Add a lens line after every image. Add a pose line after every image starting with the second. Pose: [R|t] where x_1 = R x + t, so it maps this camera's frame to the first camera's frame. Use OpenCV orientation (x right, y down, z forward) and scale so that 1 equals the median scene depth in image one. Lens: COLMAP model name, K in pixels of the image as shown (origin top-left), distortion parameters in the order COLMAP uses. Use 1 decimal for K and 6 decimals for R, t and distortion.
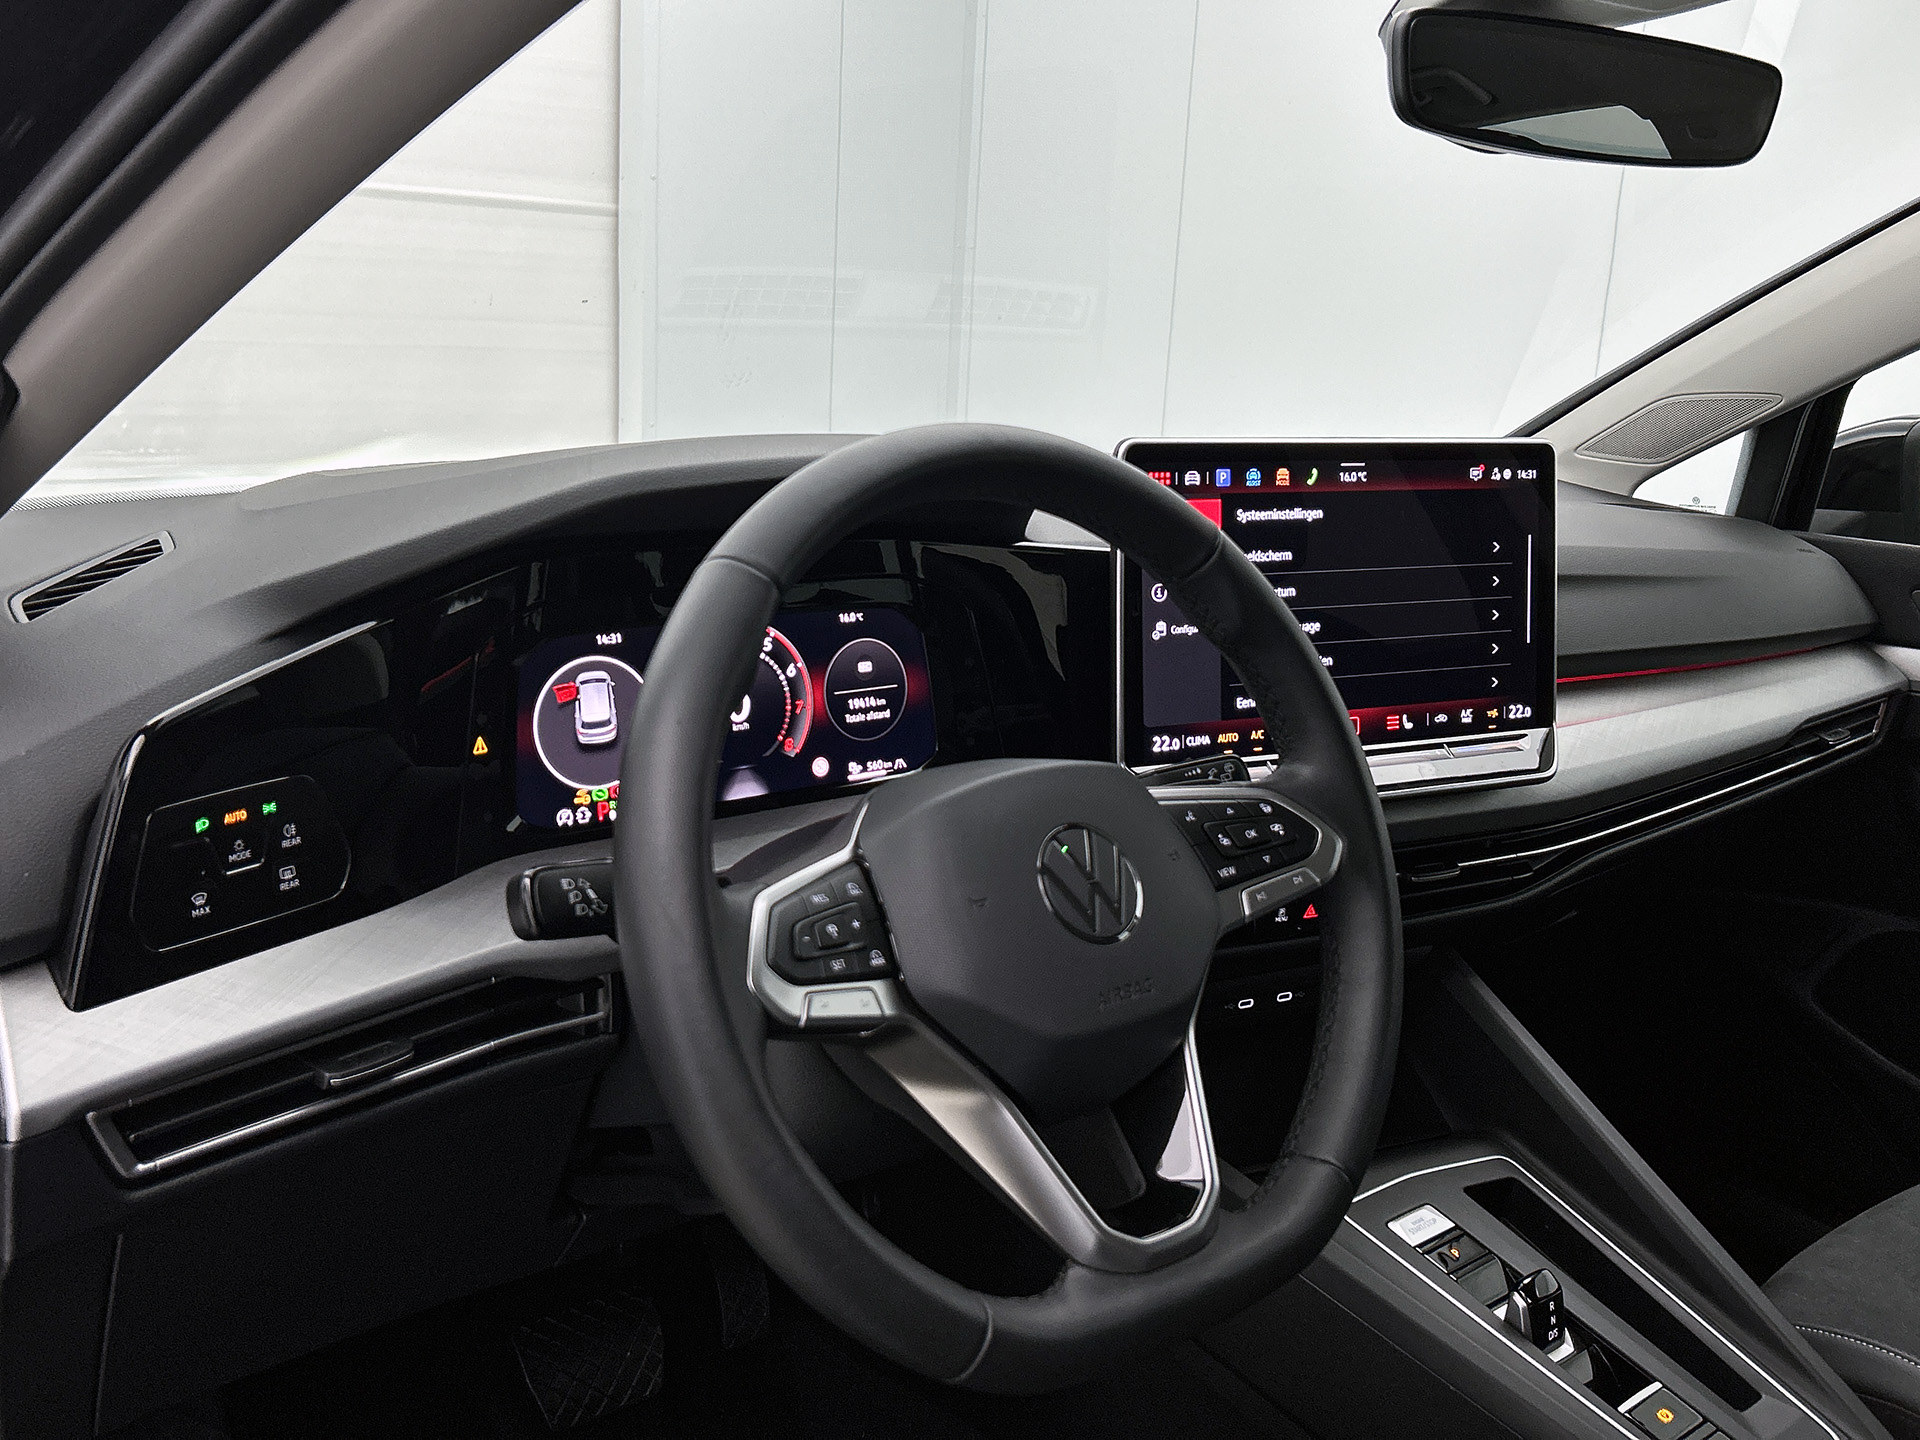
lens RADIAL K [[1785.5, 0, 954.8], [0, 1785.5, 721.2], [0, 0, 1]] dist [0.059043, 0.000000]
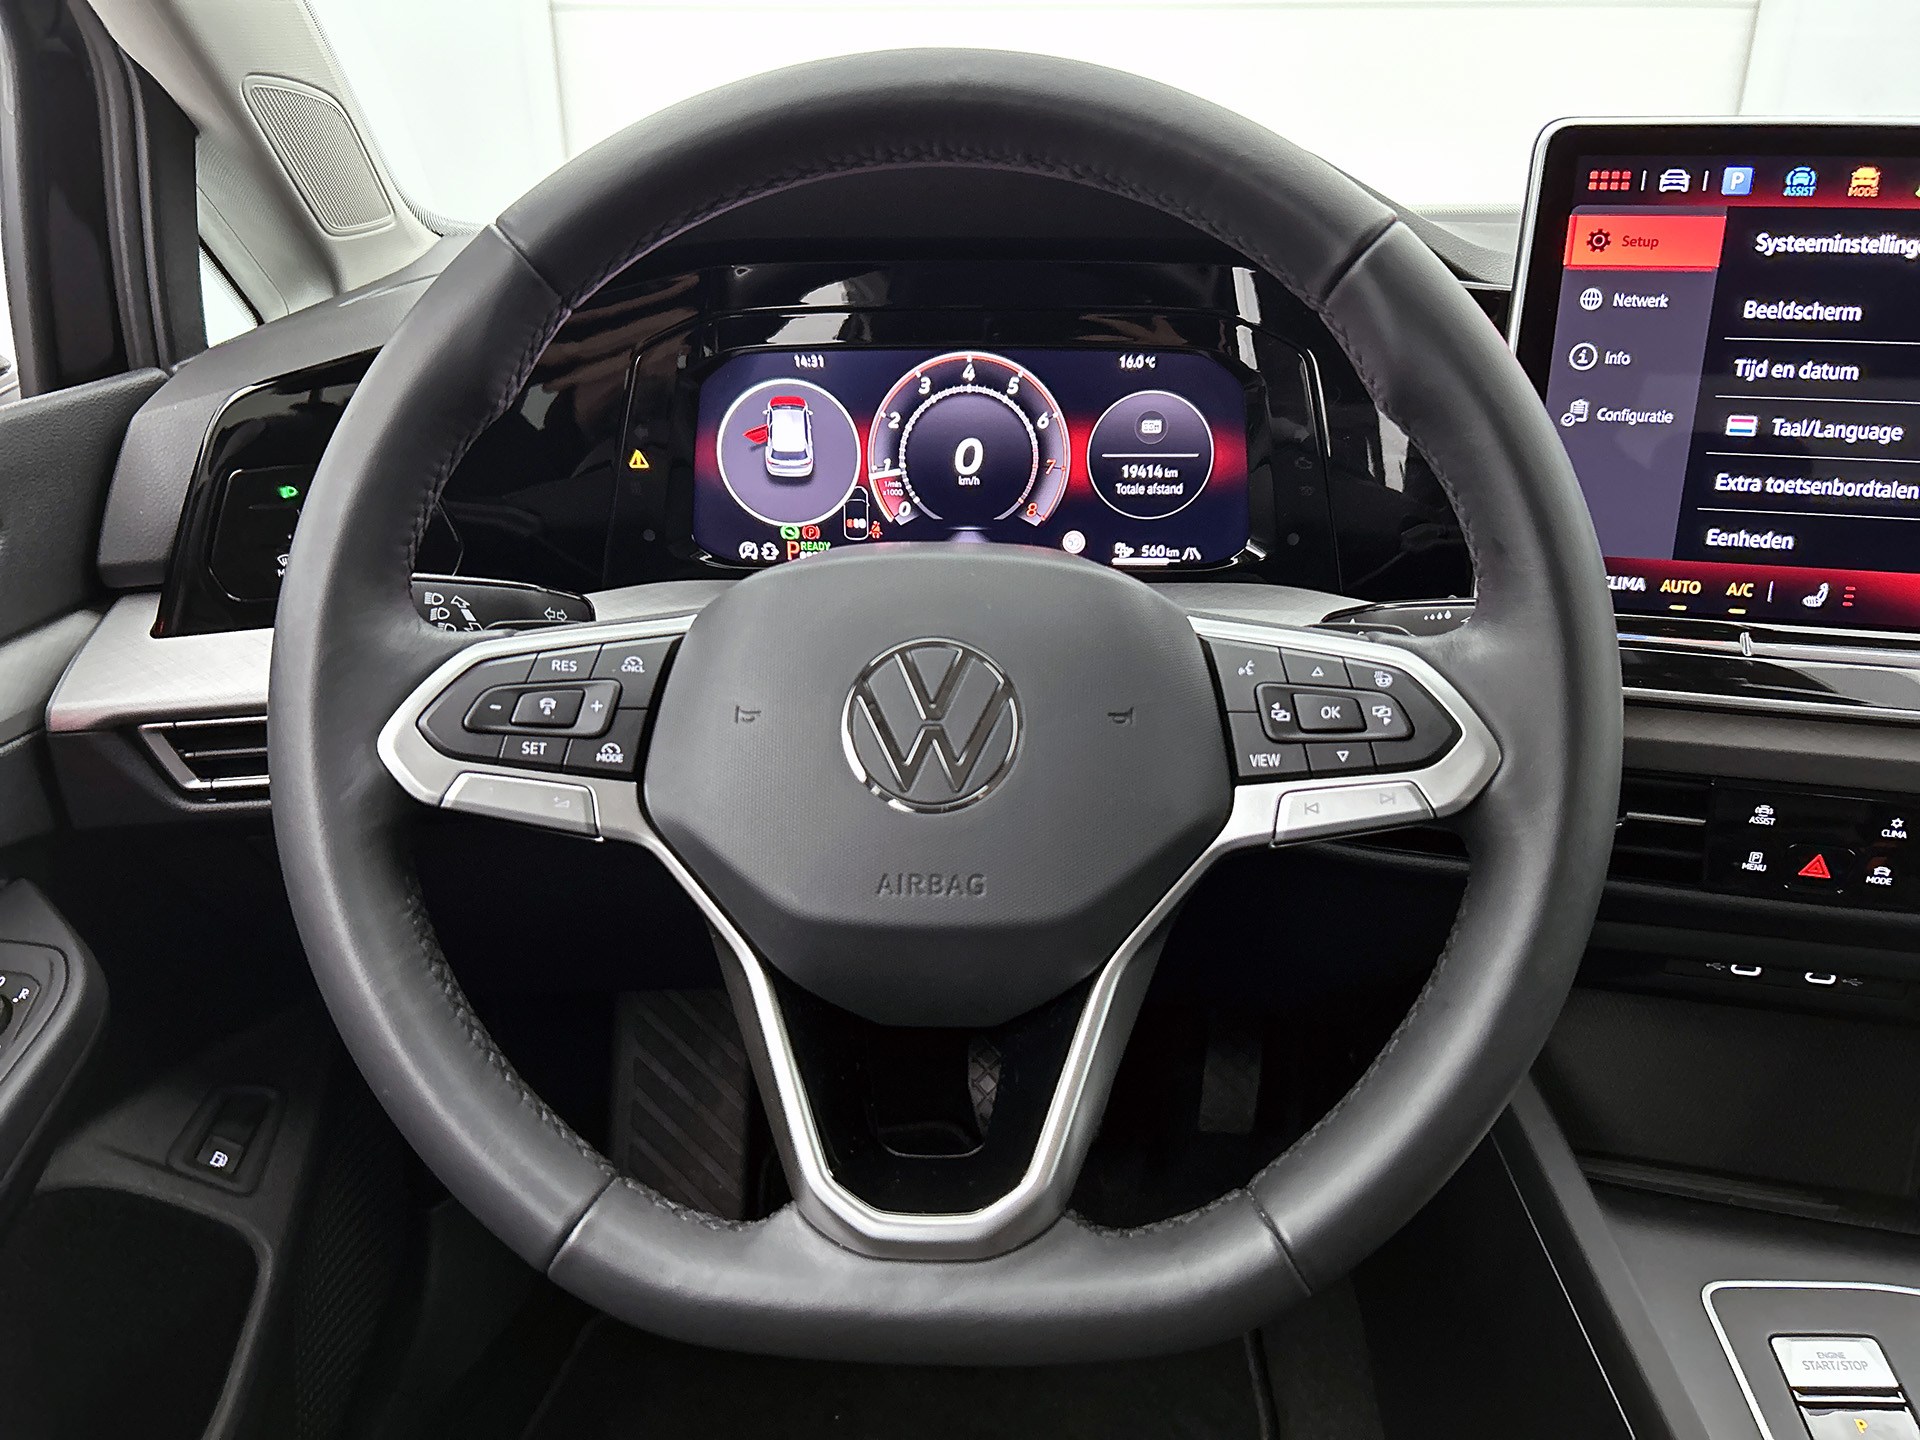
lens RADIAL K [[1461.9, 0, 954.4], [0, 1461.9, 727.9], [0, 0, 1]] dist [0.041950, -0.056549]
pose [[0.746096, 0.212358, -0.631067, 0.317959], [-0.116432, 0.974784, 0.190366, -0.012813], [0.655580, -0.068555, 0.752008, 0.409349]]
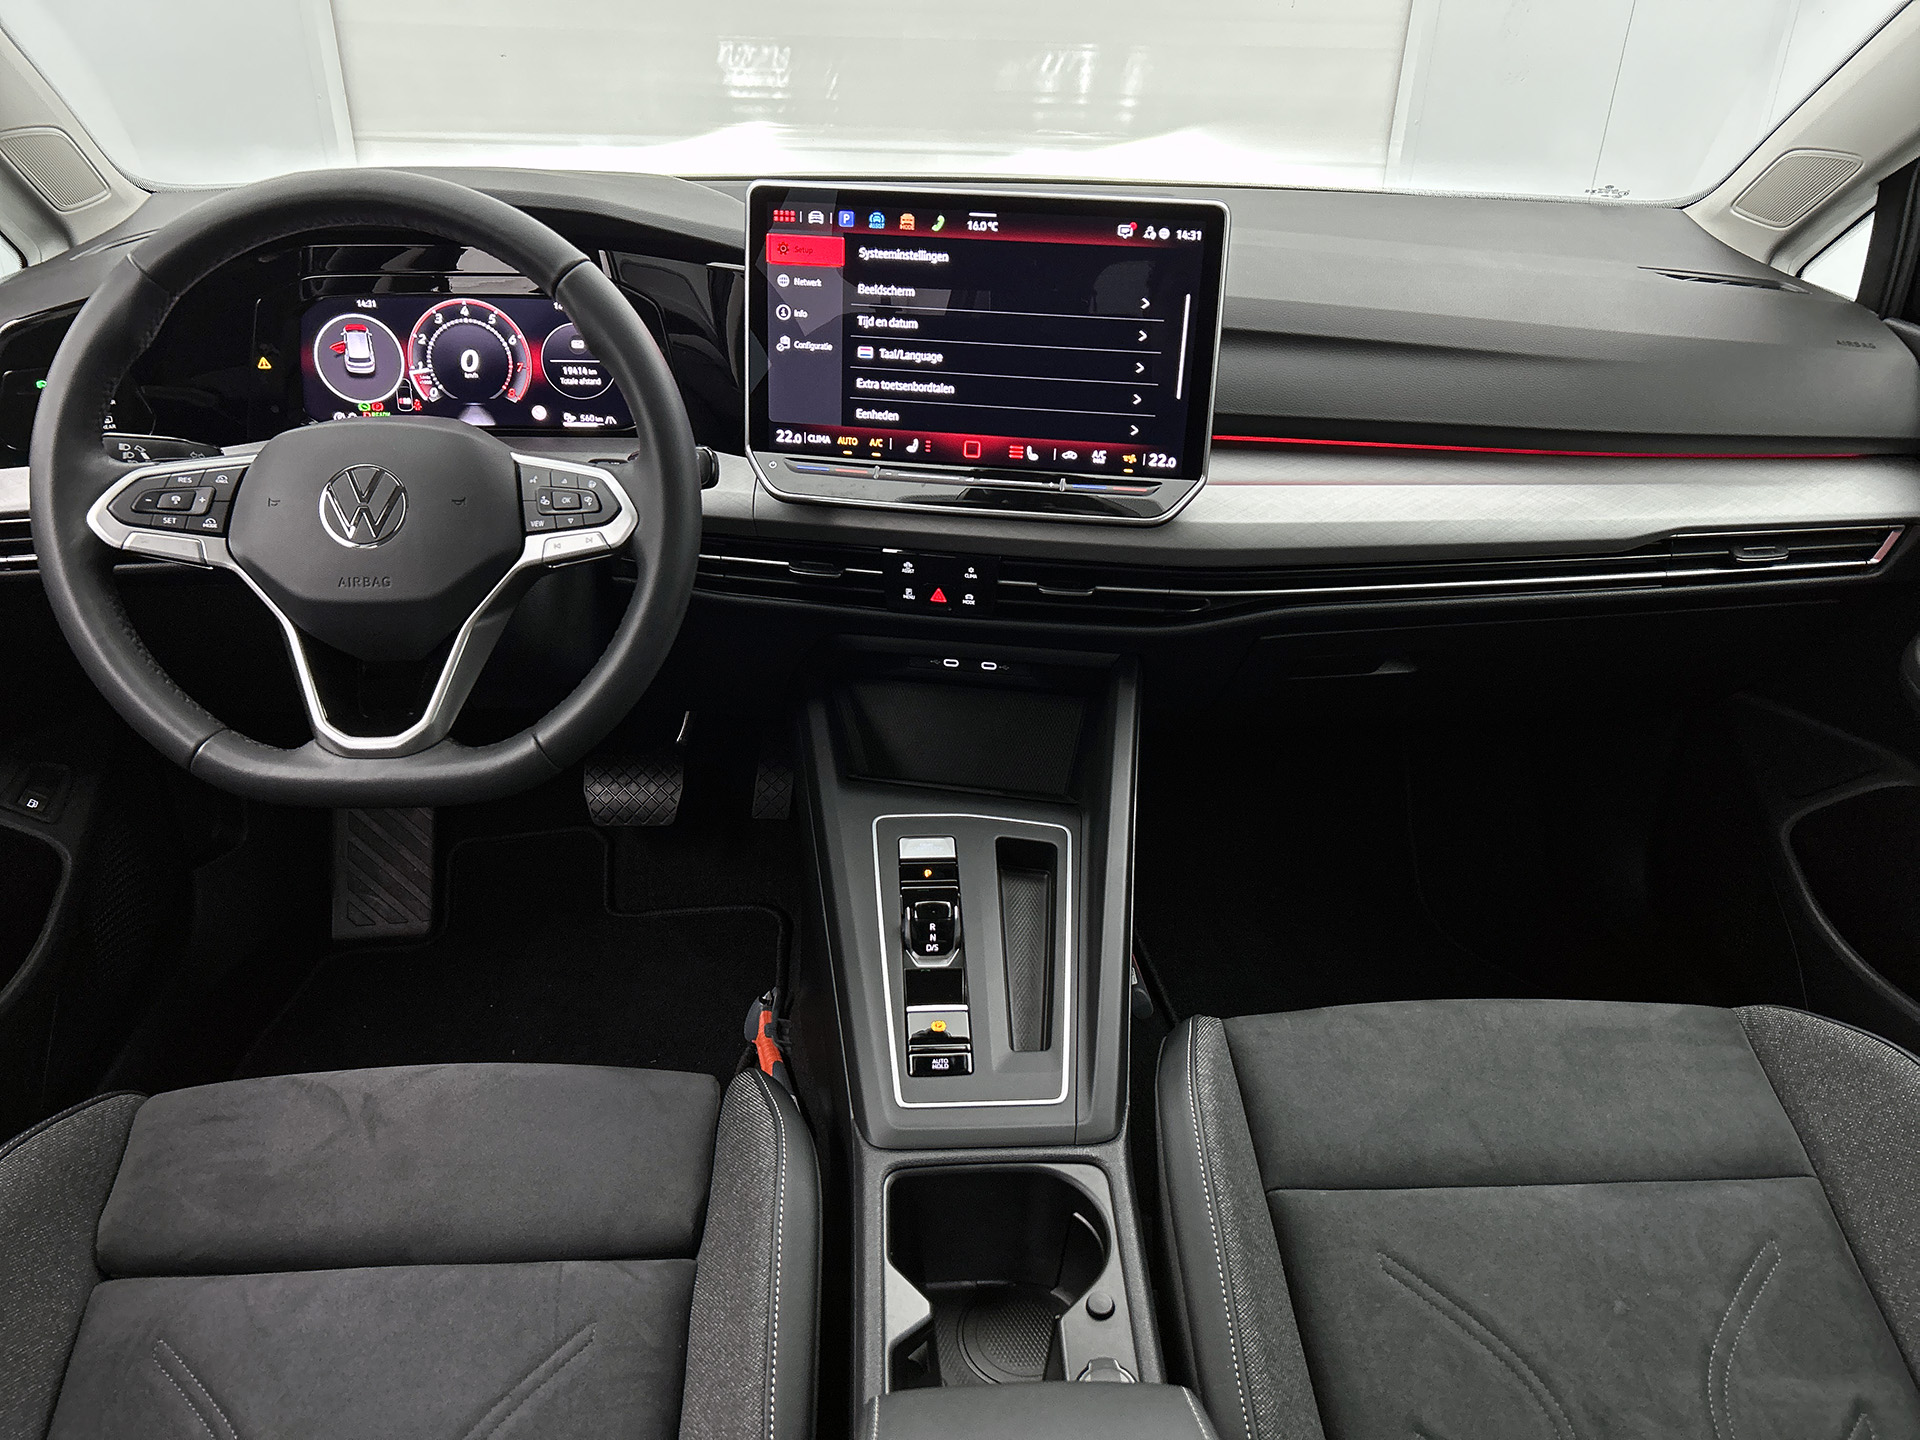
lens RADIAL K [[1461.9, 0, 961.5], [0, 1461.9, 740.5], [0, 0, 1]] dist [0.041950, -0.056549]
pose [[0.805749, 0.259285, -0.532485, 0.833002], [-0.122838, 0.952689, 0.278019, -0.086863], [0.579379, -0.158604, 0.799478, 0.204816]]
